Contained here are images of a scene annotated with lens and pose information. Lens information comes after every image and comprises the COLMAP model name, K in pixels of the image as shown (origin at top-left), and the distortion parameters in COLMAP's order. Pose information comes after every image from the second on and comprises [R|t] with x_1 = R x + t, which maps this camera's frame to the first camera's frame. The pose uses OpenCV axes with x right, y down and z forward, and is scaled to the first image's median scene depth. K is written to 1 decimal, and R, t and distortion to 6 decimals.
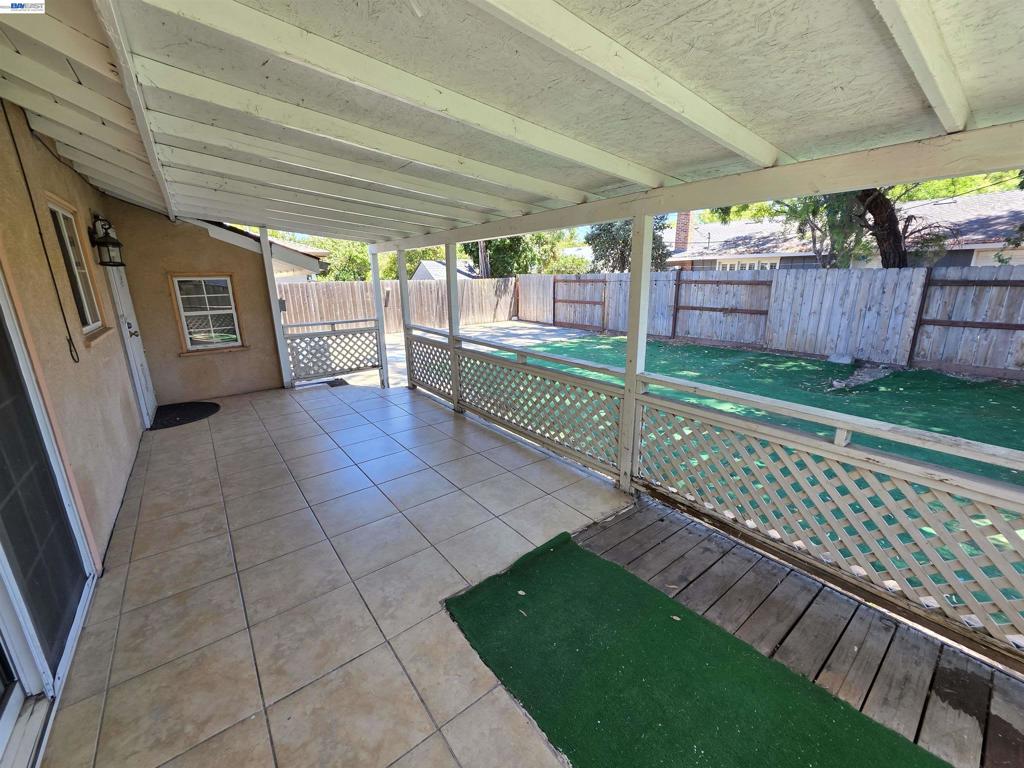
lens RADIAL K [[408.9, 0, 510.2], [0, 408.9, 382.1], [0, 0, 1]] dist [-0.000463, -0.000046]
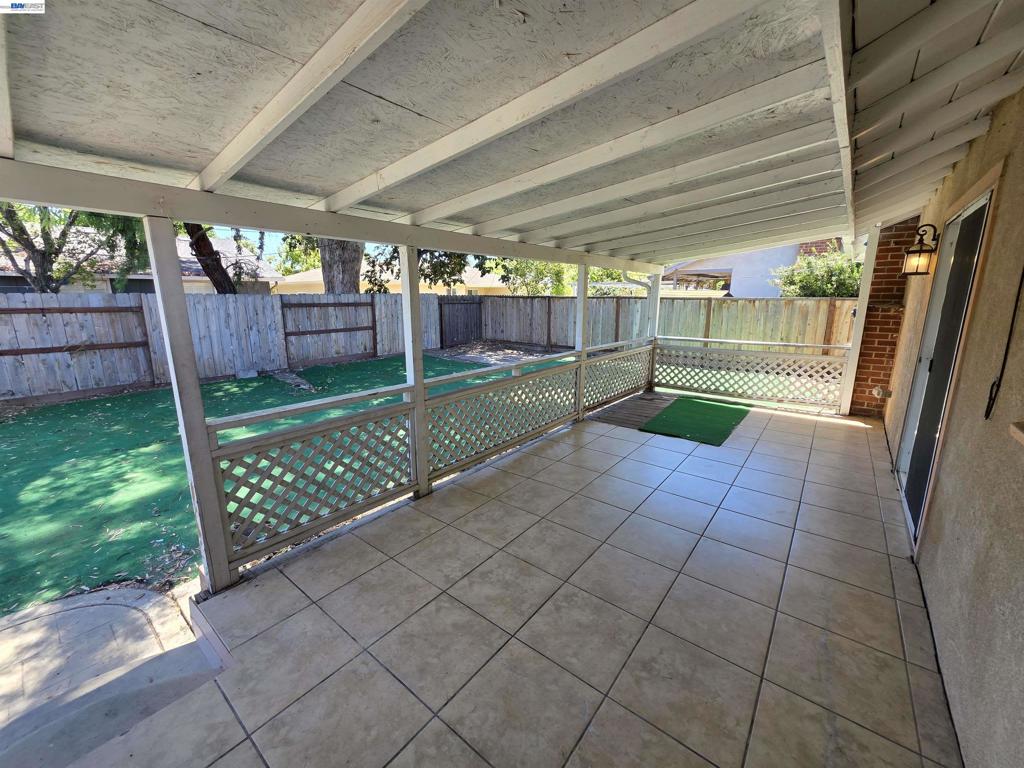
lens RADIAL K [[408.9, 0, 510.2], [0, 408.9, 382.1], [0, 0, 1]] dist [-0.000463, -0.000046]
pose [[-0.226489, -0.187572, 0.955782, -0.479772], [0.251185, 0.936842, 0.243378, -0.143264], [-0.941068, 0.295200, -0.165069, 0.578998]]
